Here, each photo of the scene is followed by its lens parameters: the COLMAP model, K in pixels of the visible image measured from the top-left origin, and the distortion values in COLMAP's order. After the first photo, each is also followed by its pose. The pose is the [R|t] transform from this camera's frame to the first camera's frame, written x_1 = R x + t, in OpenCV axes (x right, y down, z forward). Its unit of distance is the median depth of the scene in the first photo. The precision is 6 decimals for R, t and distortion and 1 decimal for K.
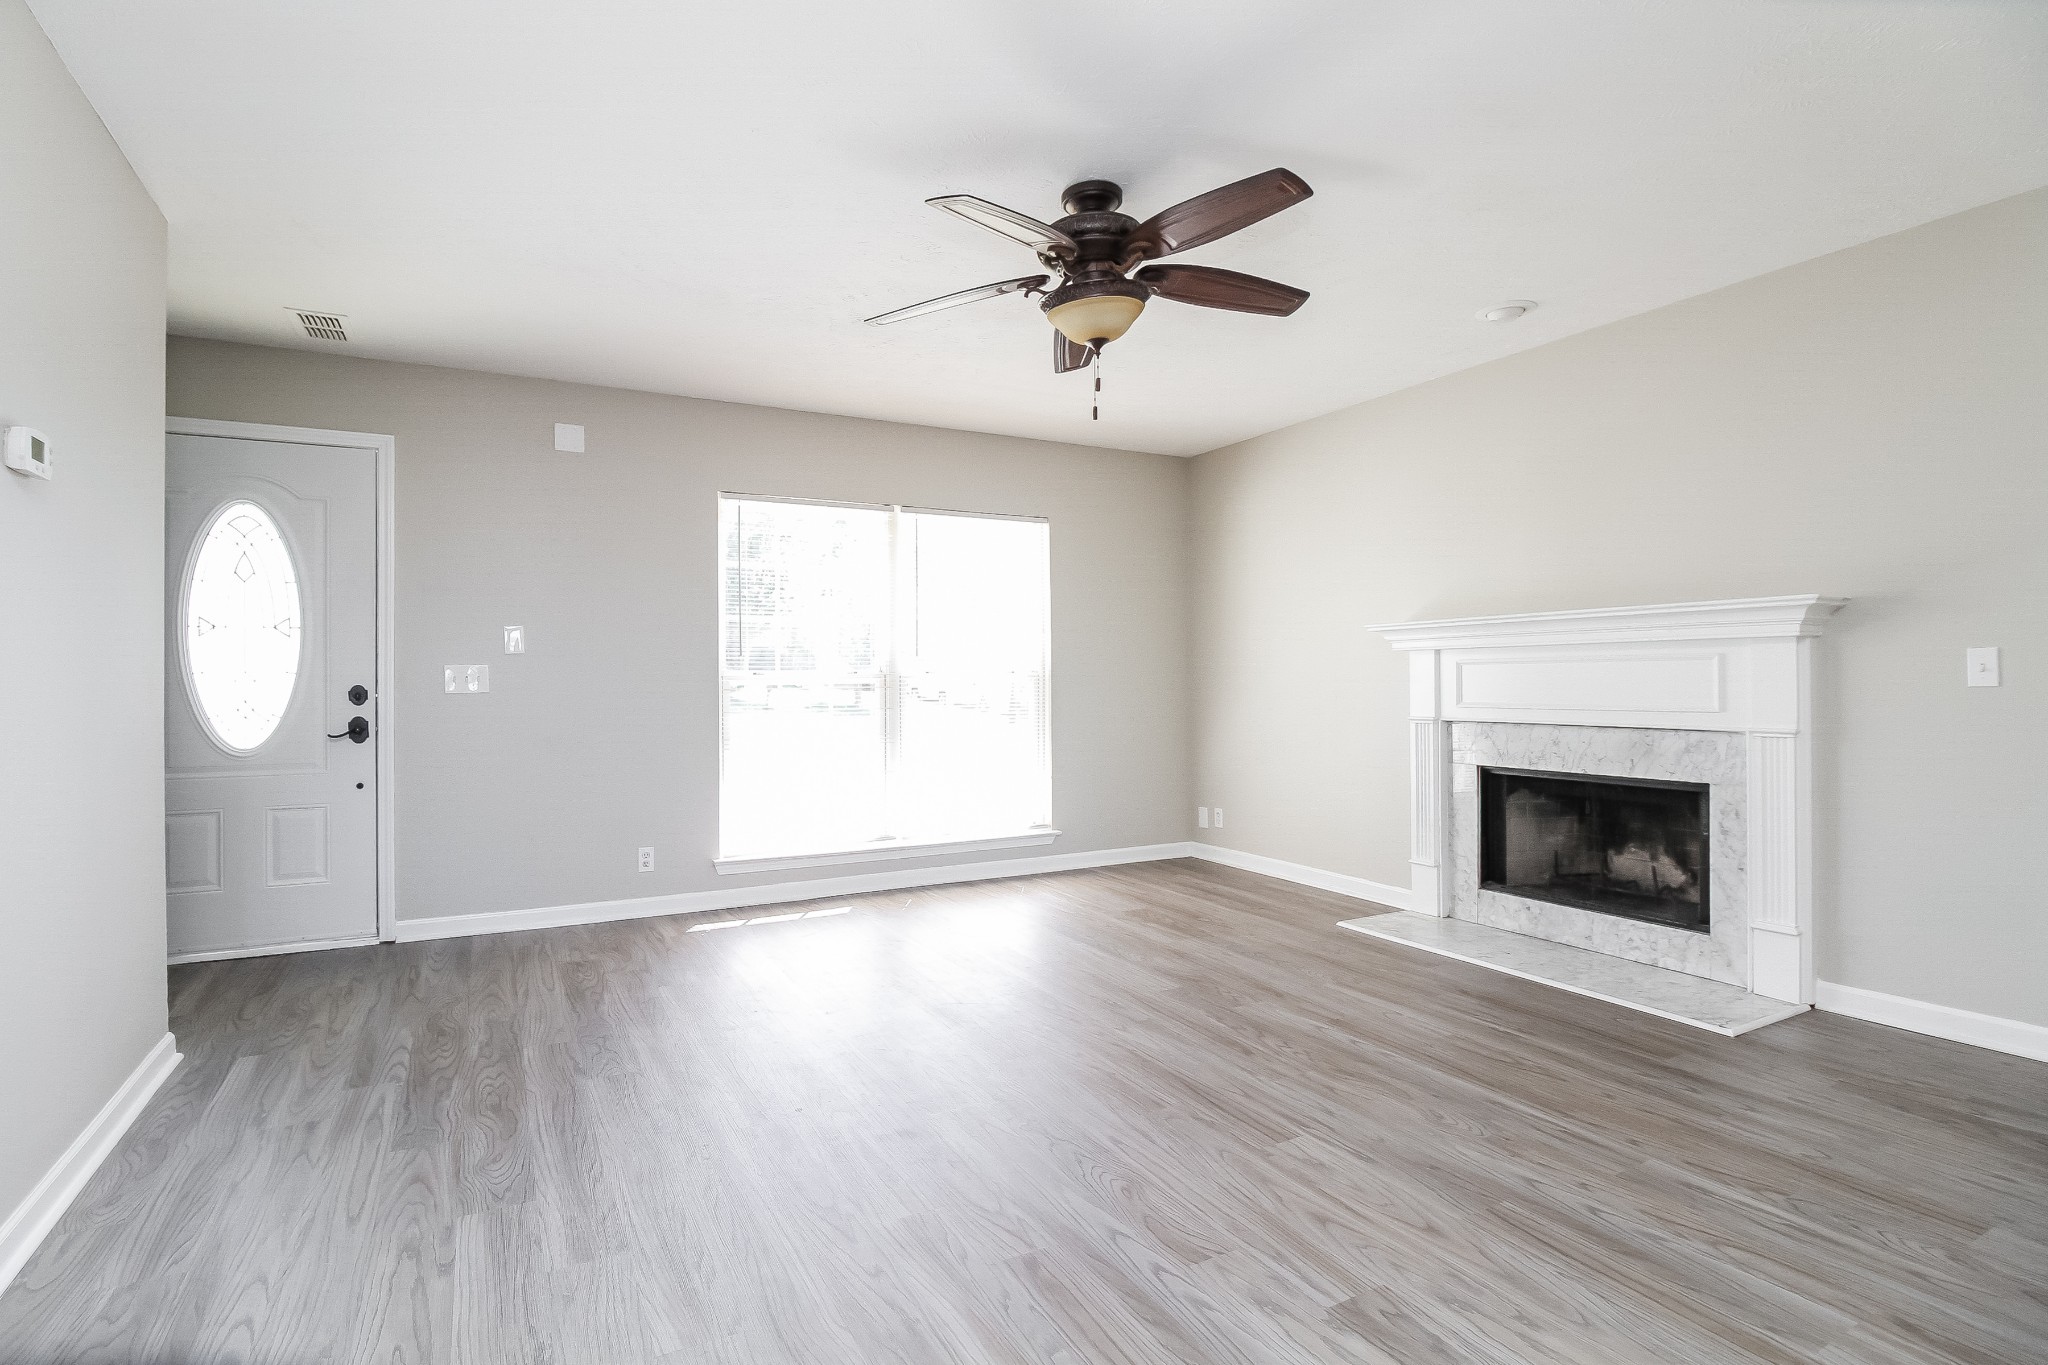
lens RADIAL K [[959.9, 0, 1021.3], [0, 959.9, 647.5], [0, 0, 1]] dist [-0.005791, -0.007080]
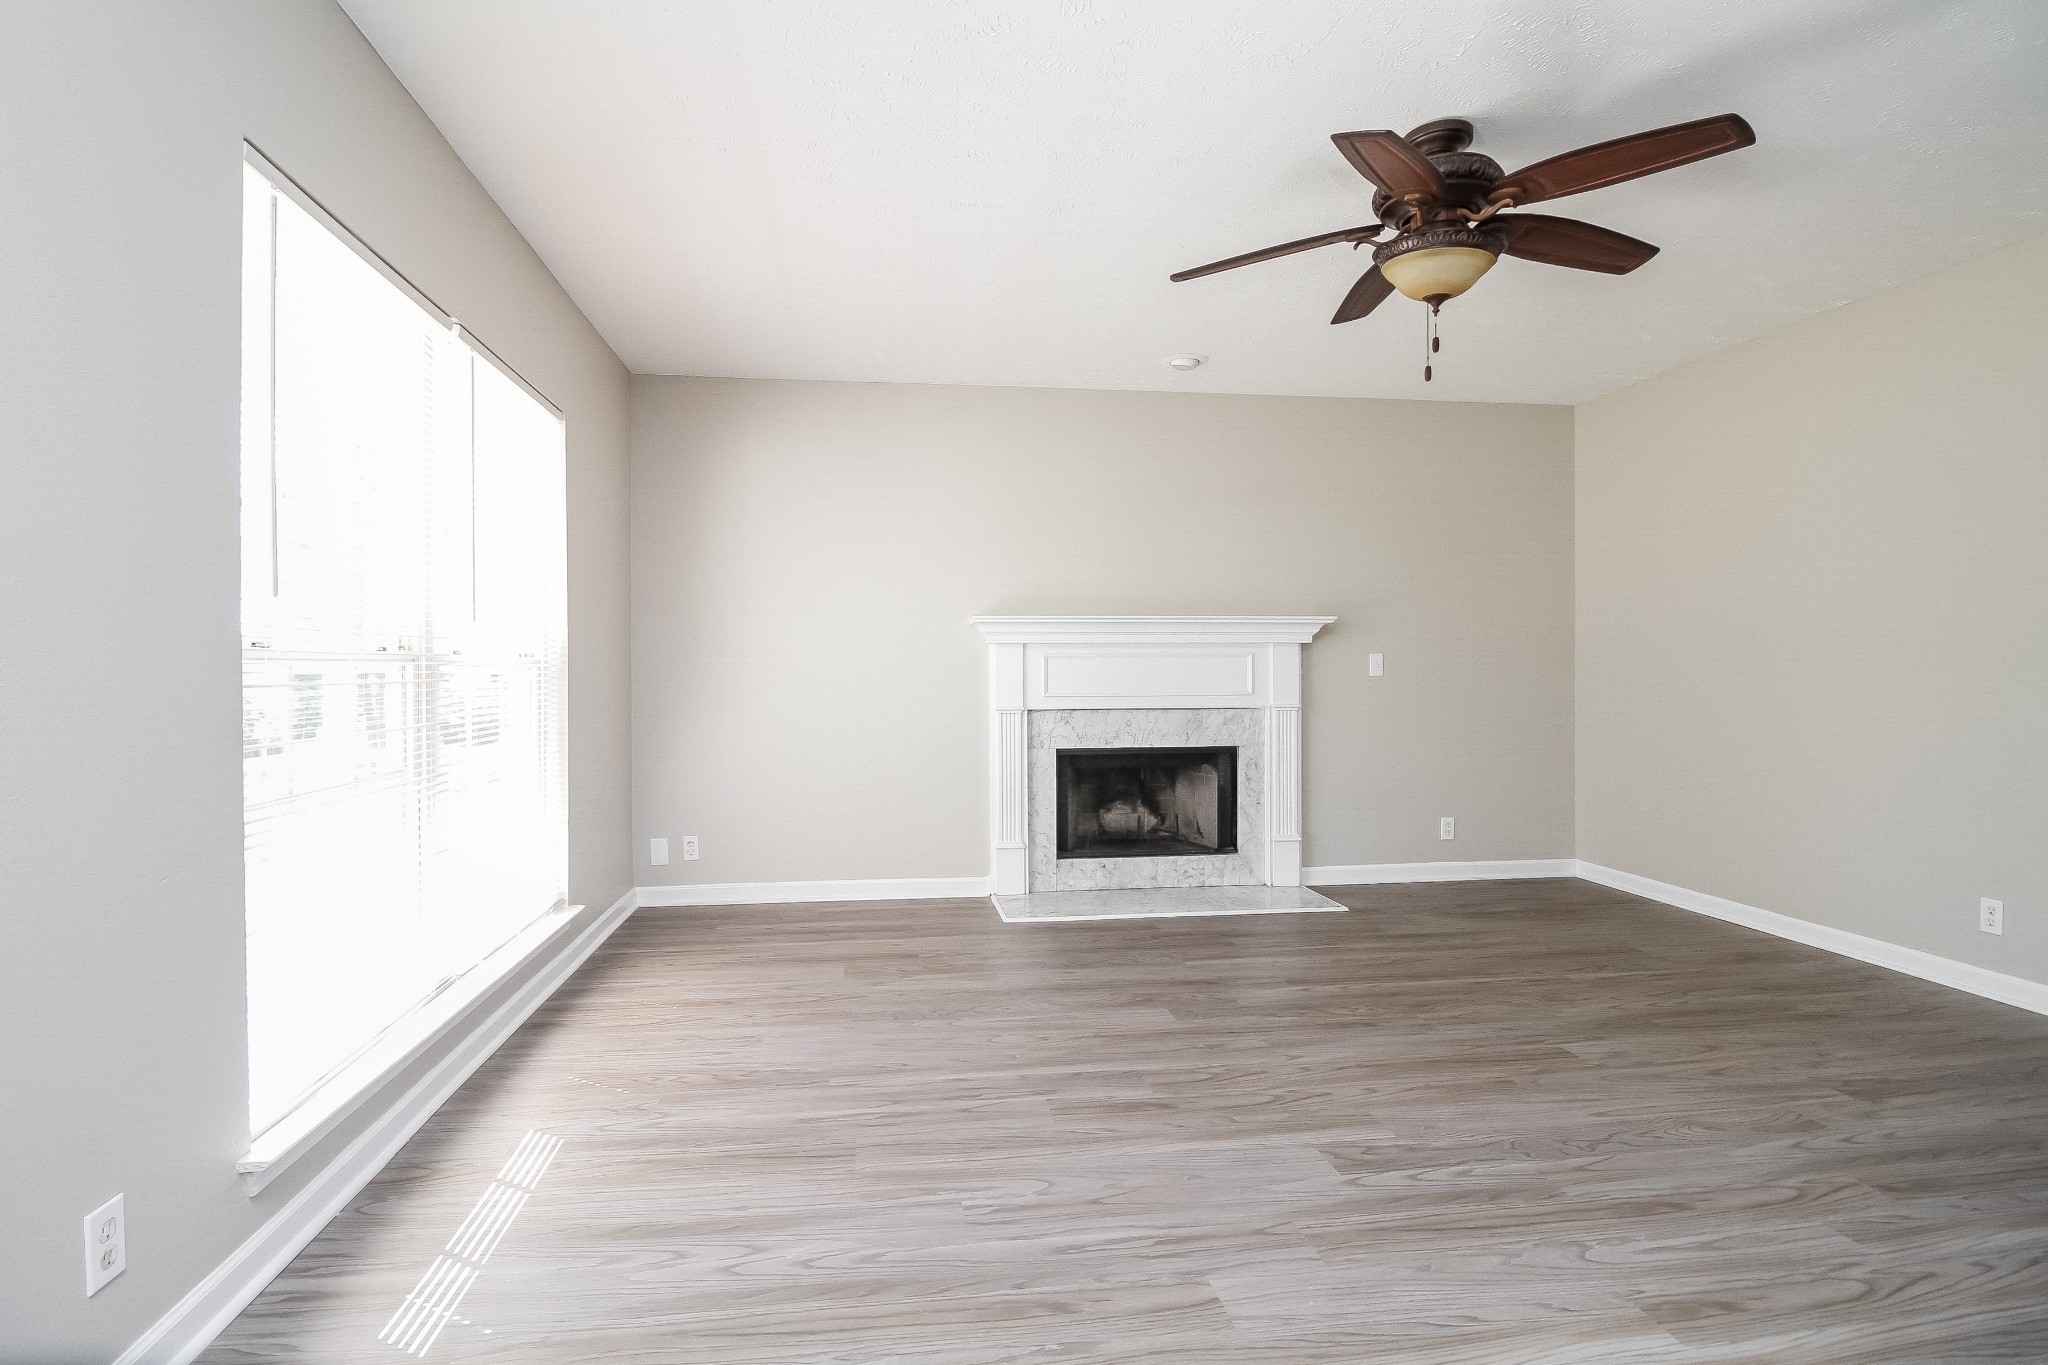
lens RADIAL K [[959.9, 0, 1011.7], [0, 959.9, 674.4], [0, 0, 1]] dist [-0.005791, -0.007080]
pose [[0.374283, 0.001920, 0.927313, -0.710137], [-0.031637, 0.999442, 0.010700, 0.033543], [-0.926775, -0.033342, 0.374135, 0.792532]]
